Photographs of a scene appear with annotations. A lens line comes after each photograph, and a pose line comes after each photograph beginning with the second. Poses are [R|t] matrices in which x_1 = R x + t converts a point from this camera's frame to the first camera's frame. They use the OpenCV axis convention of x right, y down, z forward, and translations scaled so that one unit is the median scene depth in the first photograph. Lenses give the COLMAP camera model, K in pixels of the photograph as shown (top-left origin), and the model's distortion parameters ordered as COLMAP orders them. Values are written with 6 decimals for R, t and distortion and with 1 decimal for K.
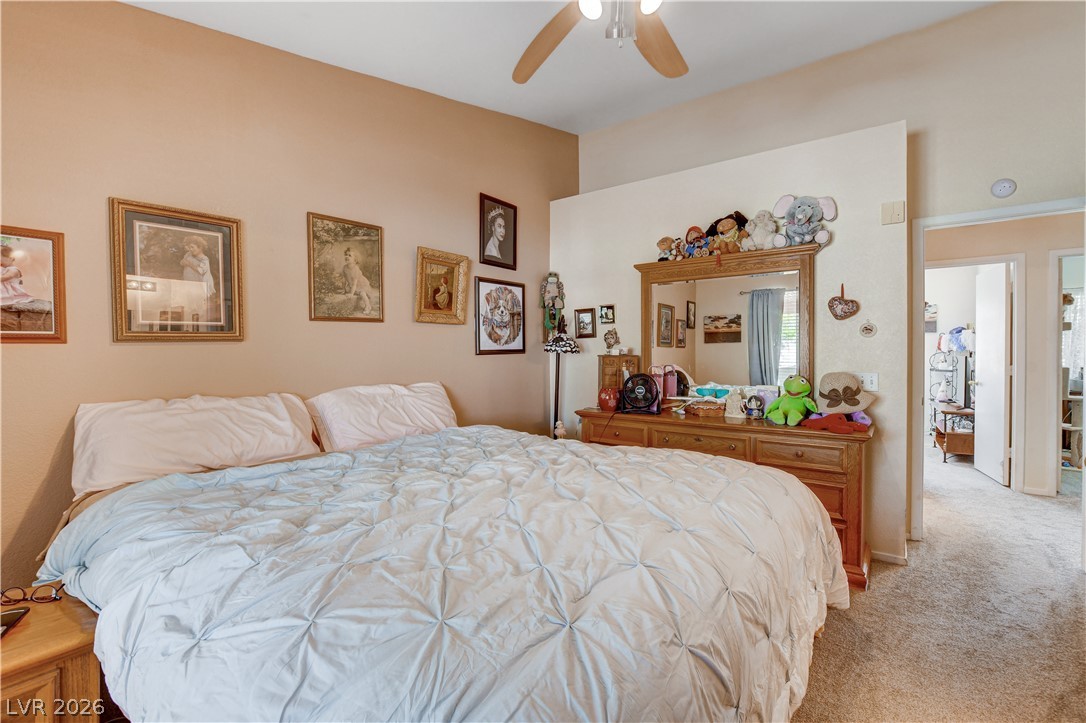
lens RADIAL K [[478.3, 0, 537.1], [0, 478.3, 354.4], [0, 0, 1]] dist [-0.025632, 0.002862]
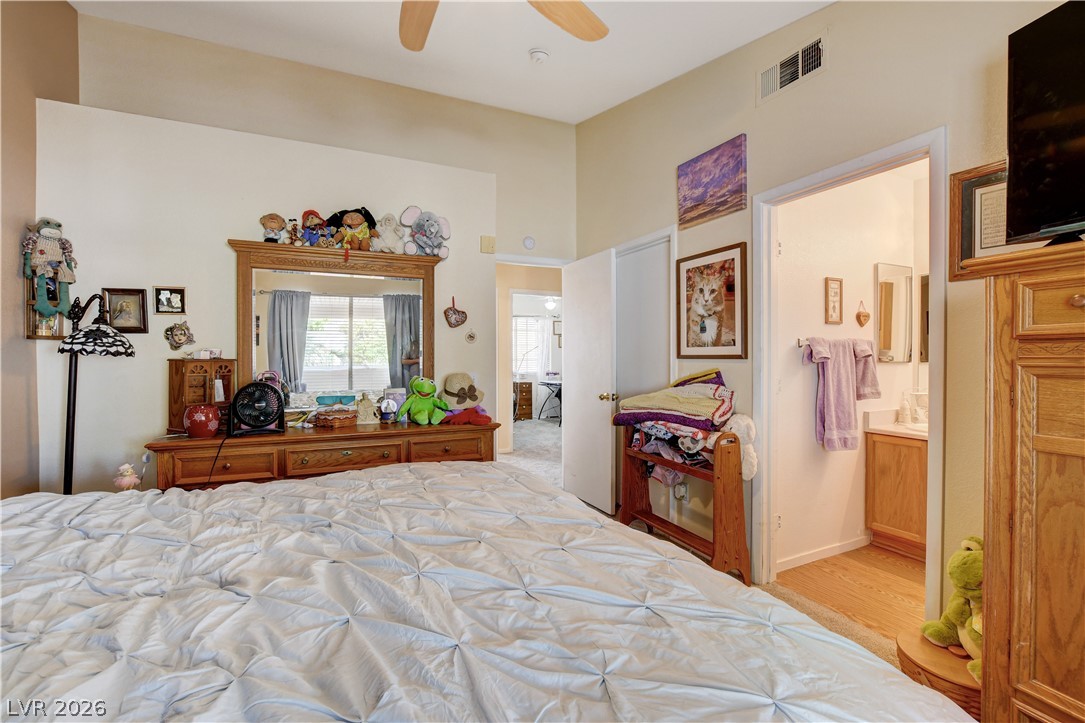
lens RADIAL K [[477.9, 0, 542.4], [0, 477.9, 360.4], [0, 0, 1]] dist [-0.025632, 0.002862]
pose [[0.461138, -0.004715, 0.887316, -0.235103], [0.001974, 0.999989, 0.004288, 0.001599], [-0.887326, -0.000226, 0.461142, 0.222348]]
